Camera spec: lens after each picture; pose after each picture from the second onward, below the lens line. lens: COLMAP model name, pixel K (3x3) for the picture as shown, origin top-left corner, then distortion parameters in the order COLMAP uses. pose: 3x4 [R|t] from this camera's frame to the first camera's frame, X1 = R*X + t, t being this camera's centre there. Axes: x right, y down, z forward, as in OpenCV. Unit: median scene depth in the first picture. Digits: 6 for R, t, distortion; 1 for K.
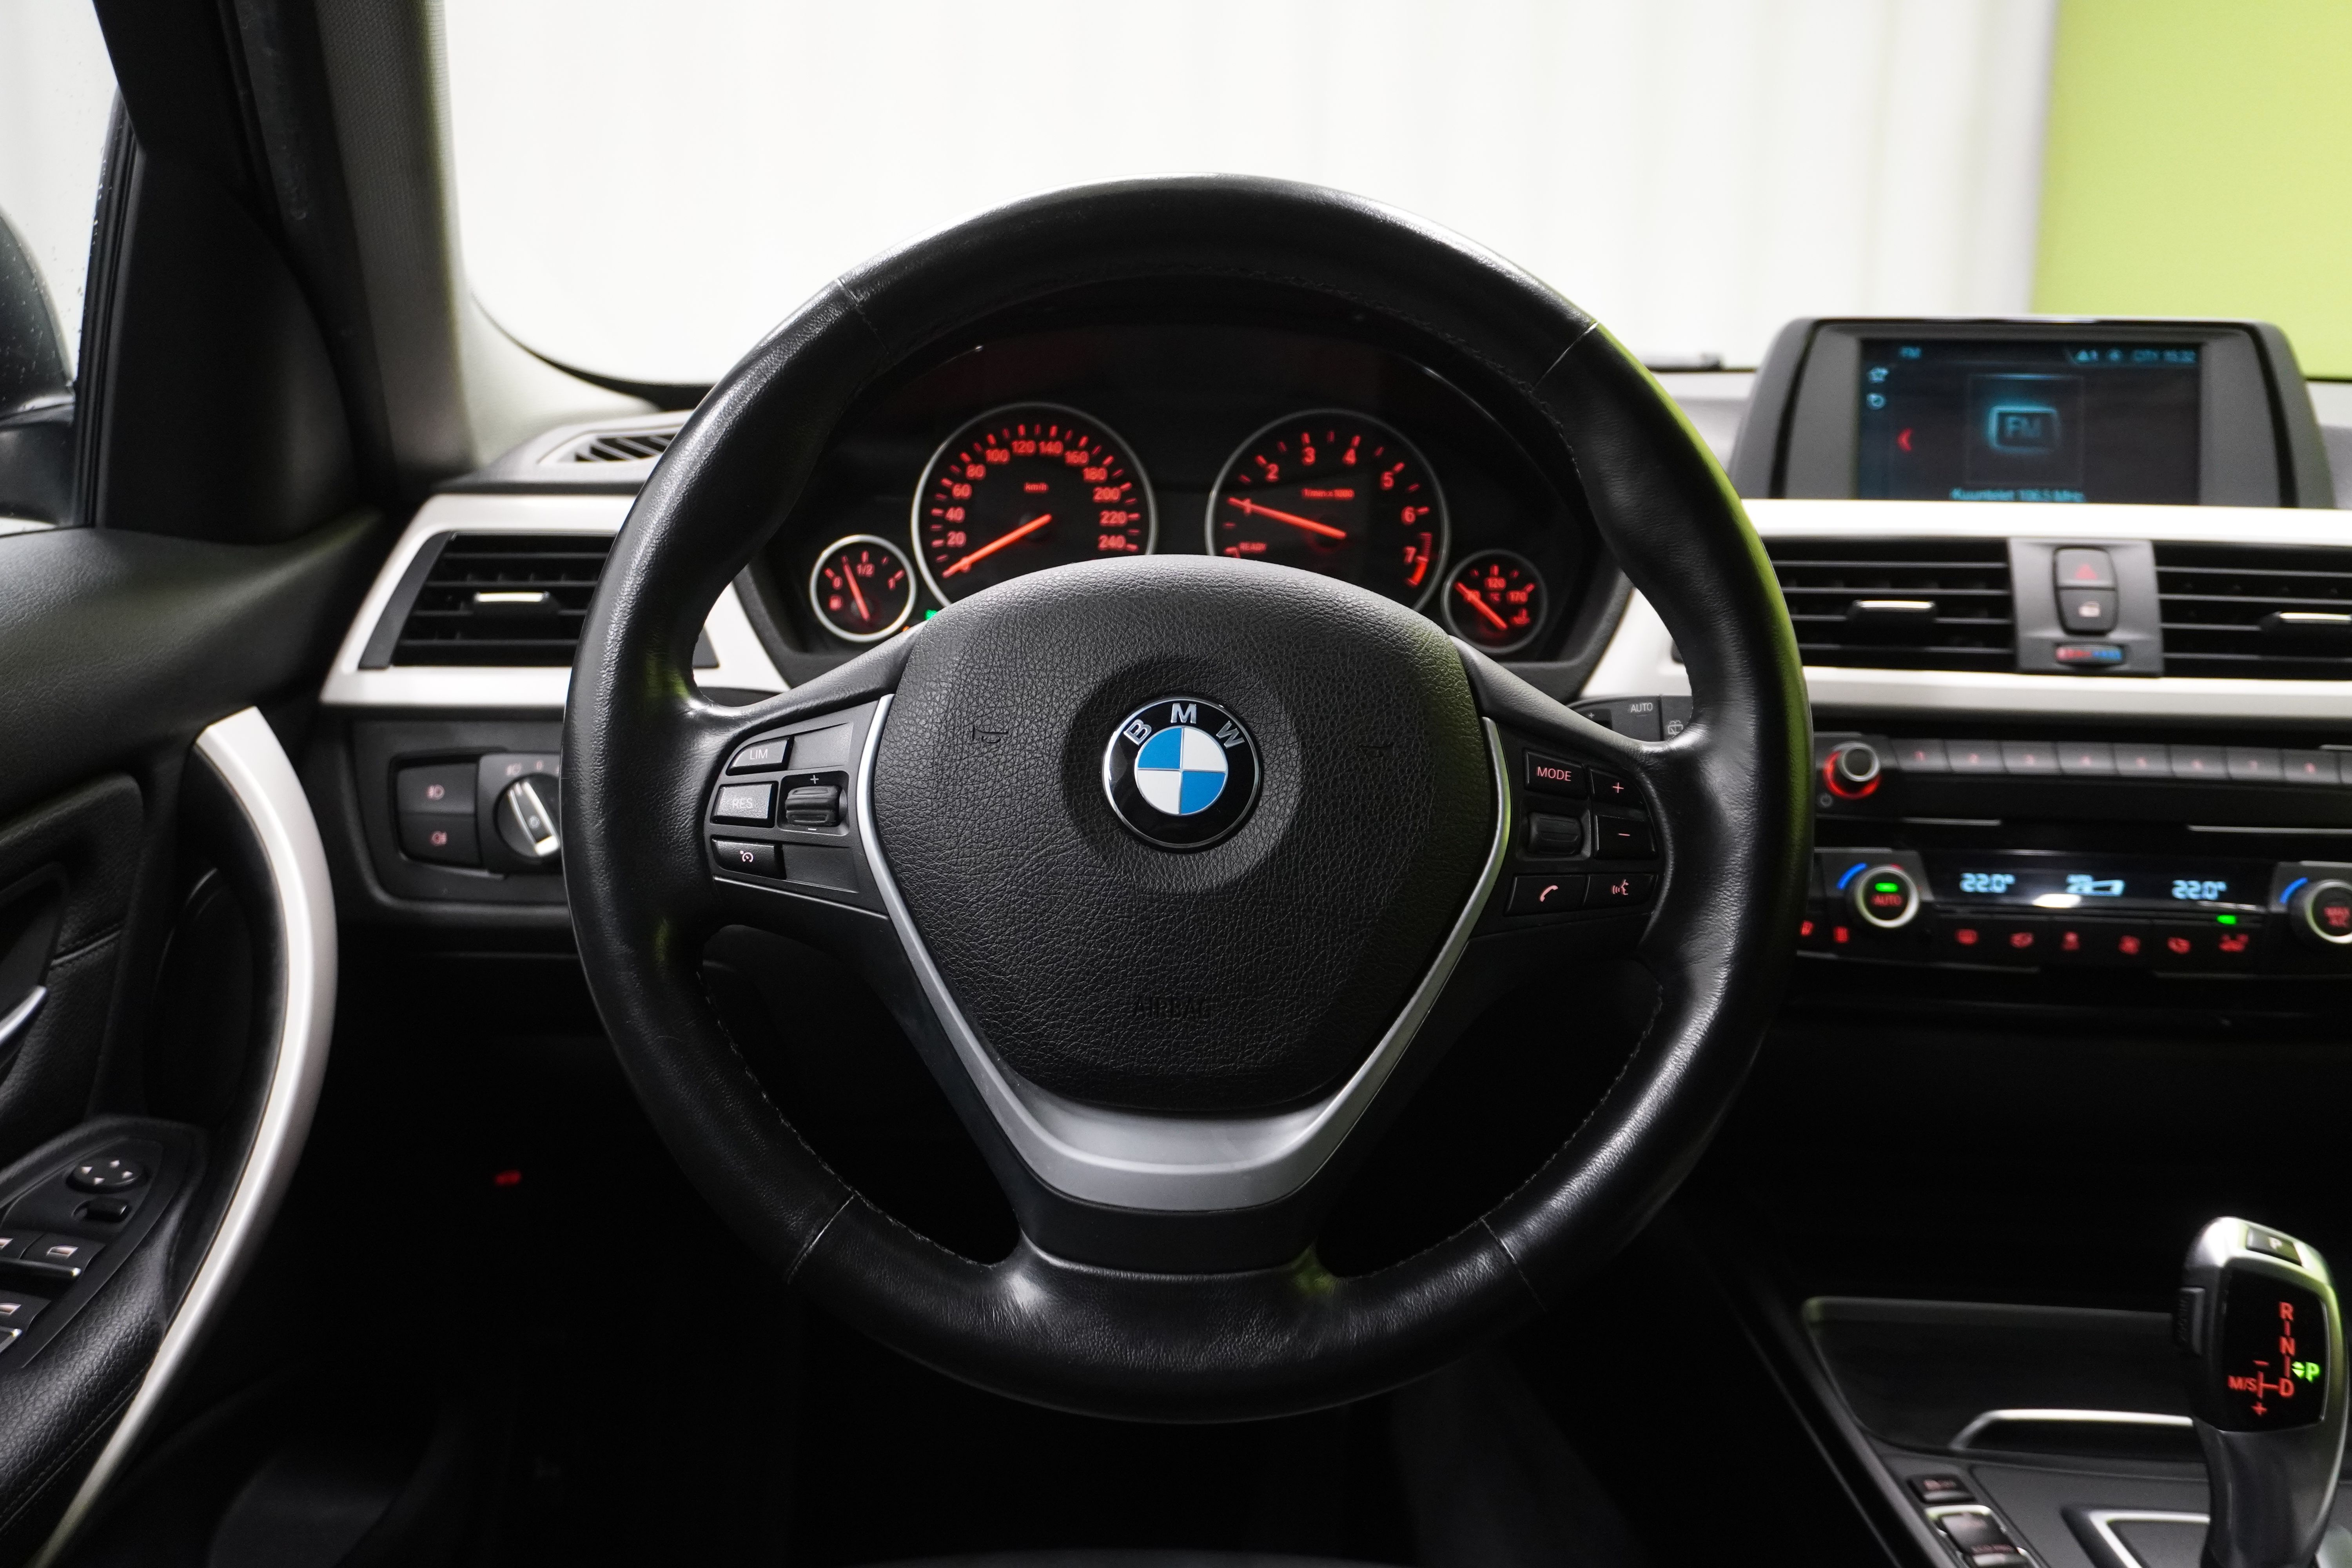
lens RADIAL K [[2236.5, 0, 1176.0], [0, 2236.5, 784.0], [0, 0, 1]] dist [-0.055280, 0.025854]
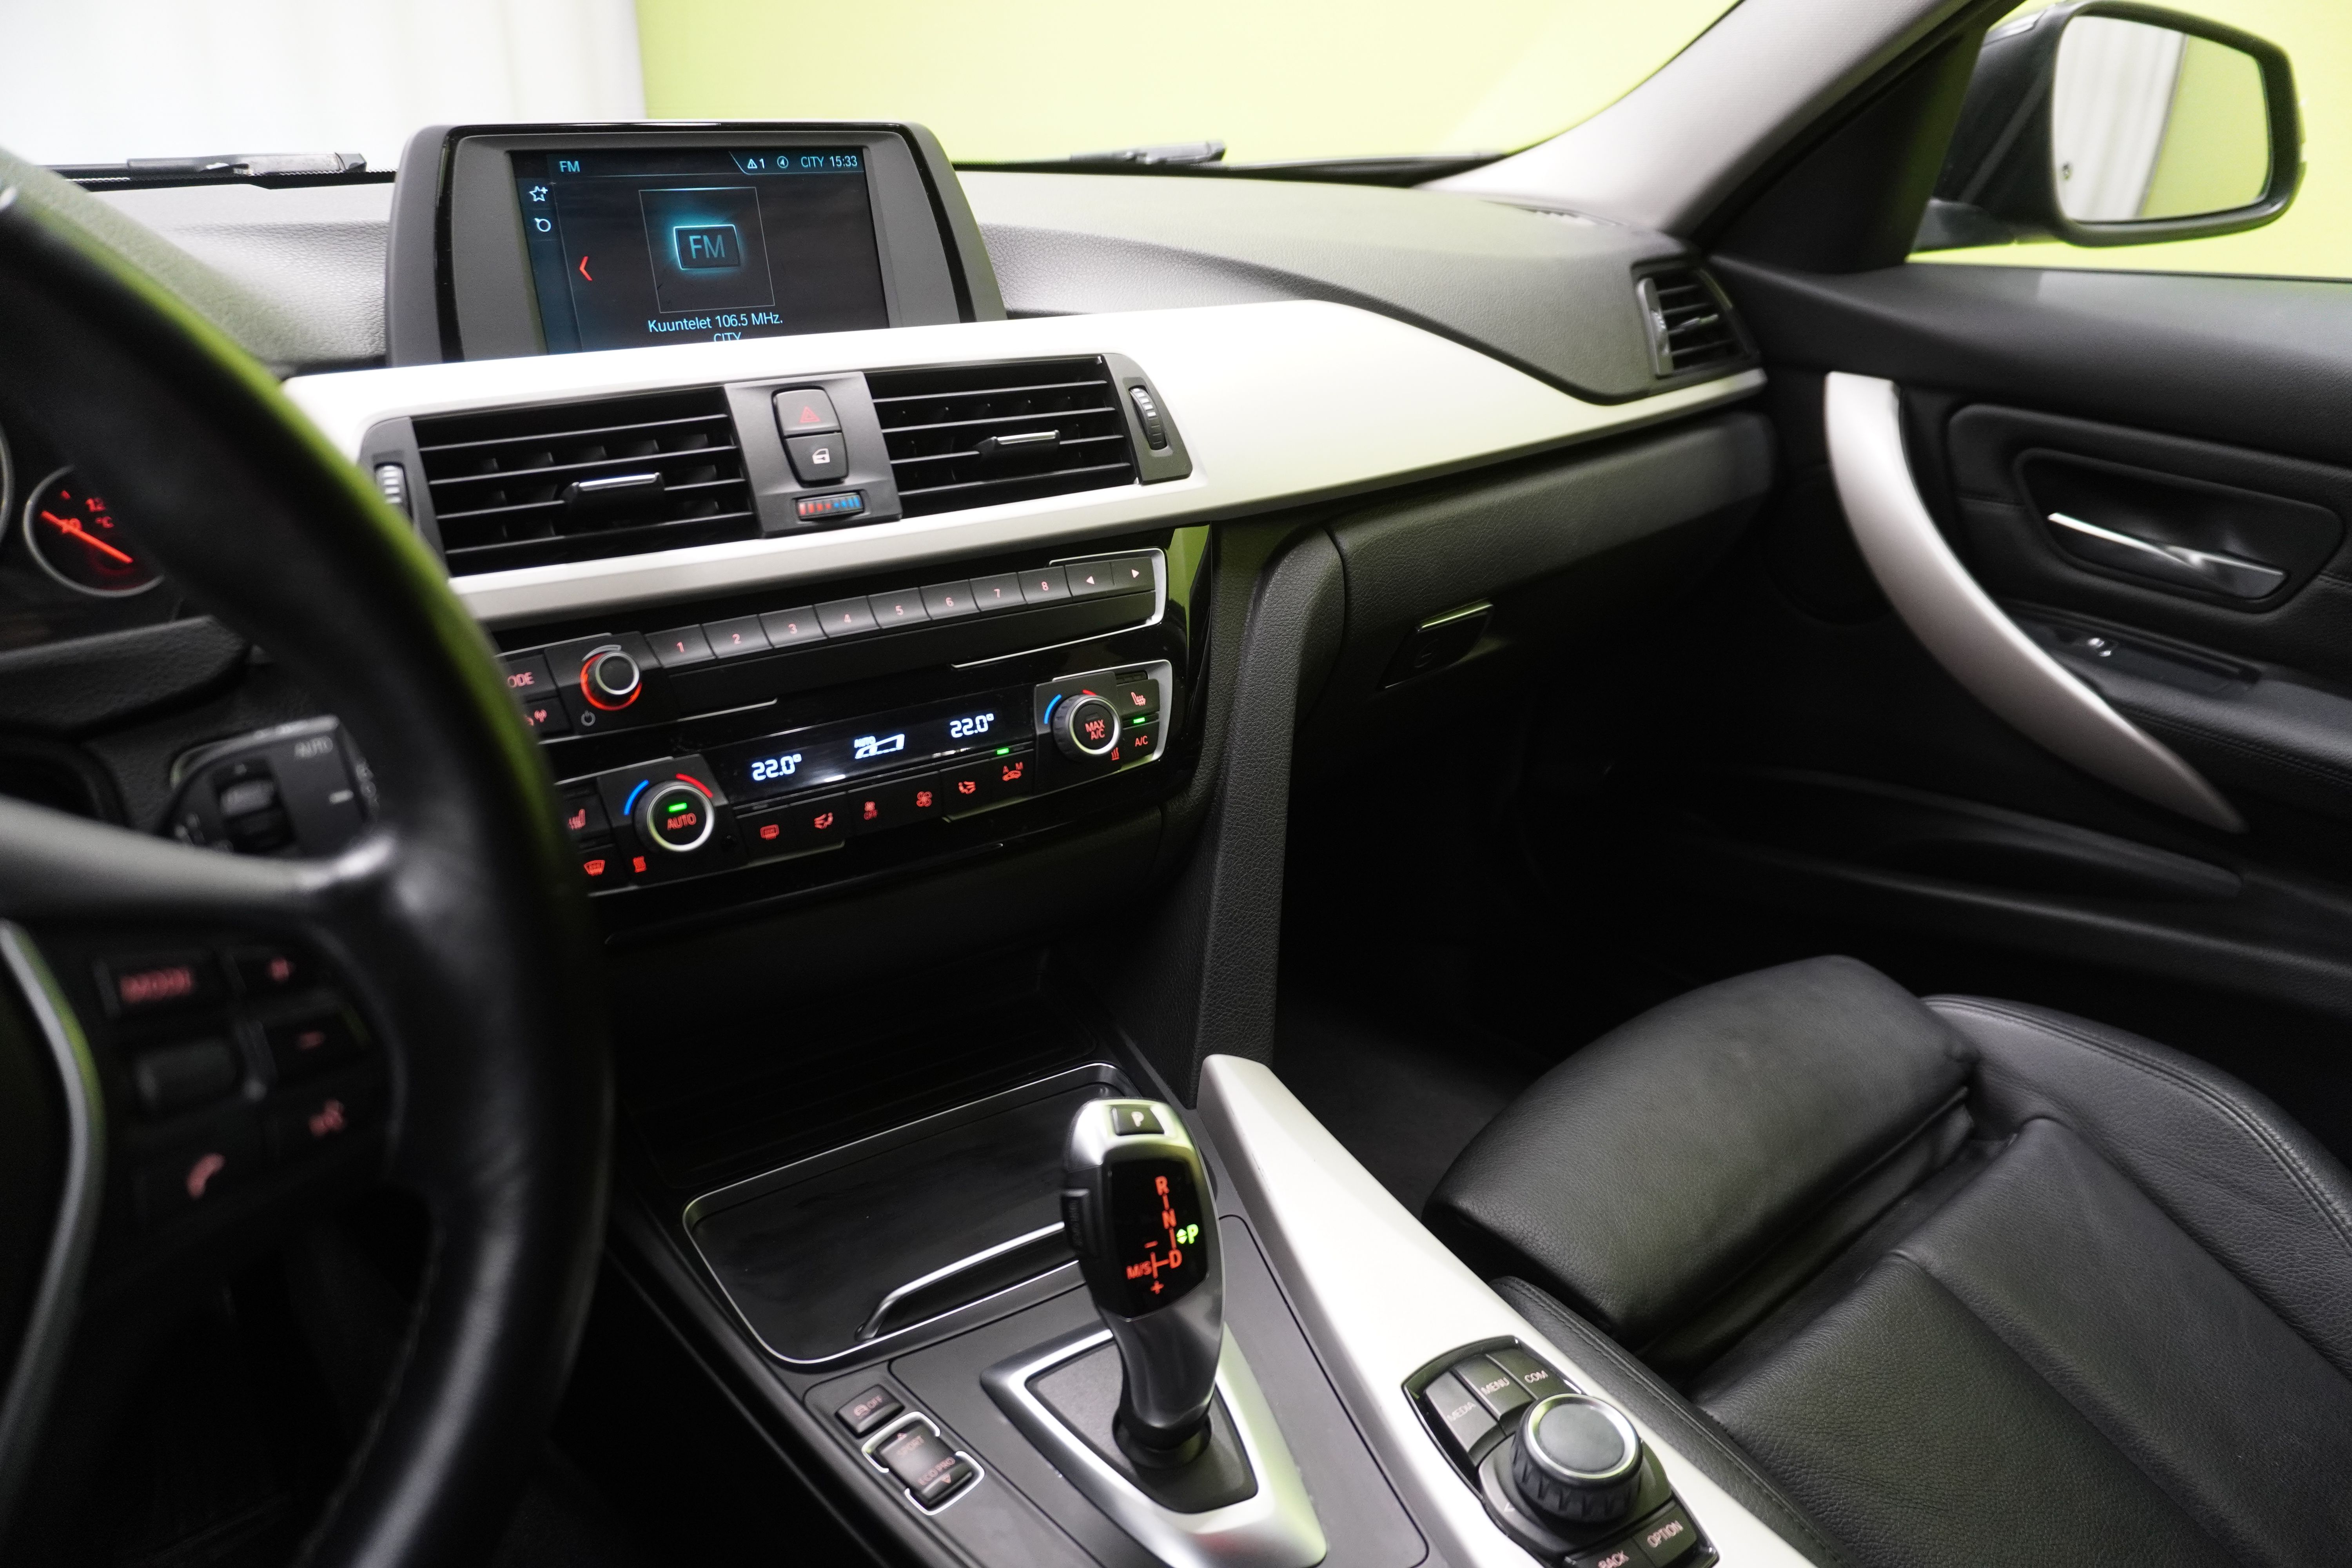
lens RADIAL K [[1562.4, 0, 1171.7], [0, 1562.4, 828.9], [0, 0, 1]] dist [-0.005168, -0.002592]
pose [[0.790227, -0.259230, 0.555284, 0.116716], [0.119920, 0.954018, 0.274717, -0.093762], [-0.600966, -0.150499, 0.784978, 0.358743]]
